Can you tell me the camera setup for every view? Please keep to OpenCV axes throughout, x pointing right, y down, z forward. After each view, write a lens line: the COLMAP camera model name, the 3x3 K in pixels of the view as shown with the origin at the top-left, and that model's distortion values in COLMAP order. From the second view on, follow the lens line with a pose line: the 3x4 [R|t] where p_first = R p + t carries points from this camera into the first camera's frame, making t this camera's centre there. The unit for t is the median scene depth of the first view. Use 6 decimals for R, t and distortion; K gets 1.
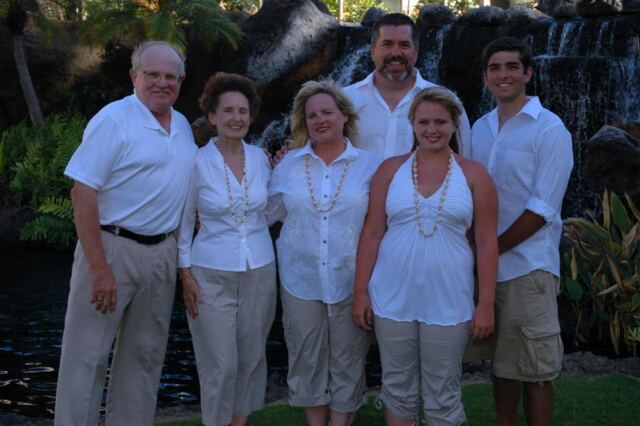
lens RADIAL K [[956.7, 0, 326.6], [0, 956.7, 195.3], [0, 0, 1]] dist [0.037628, 0.112334]
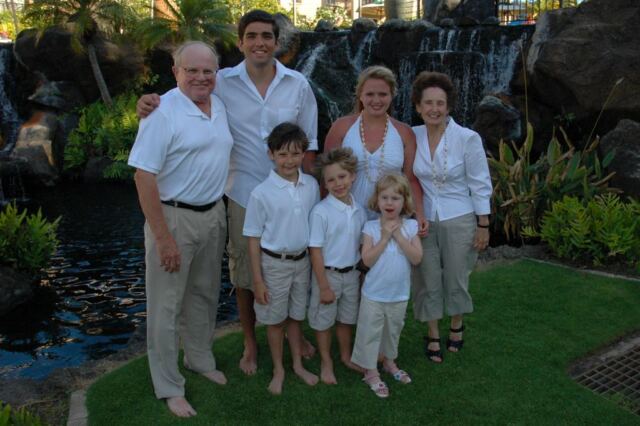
lens RADIAL K [[541.0, 0, 335.2], [0, 541.0, 206.5], [0, 0, 1]] dist [-0.184340, 0.179725]
pose [[0.989177, -0.051576, 0.137366, -0.072896], [0.031506, 0.989009, 0.144461, -0.020729], [-0.143307, -0.138570, 0.979929, 0.117479]]
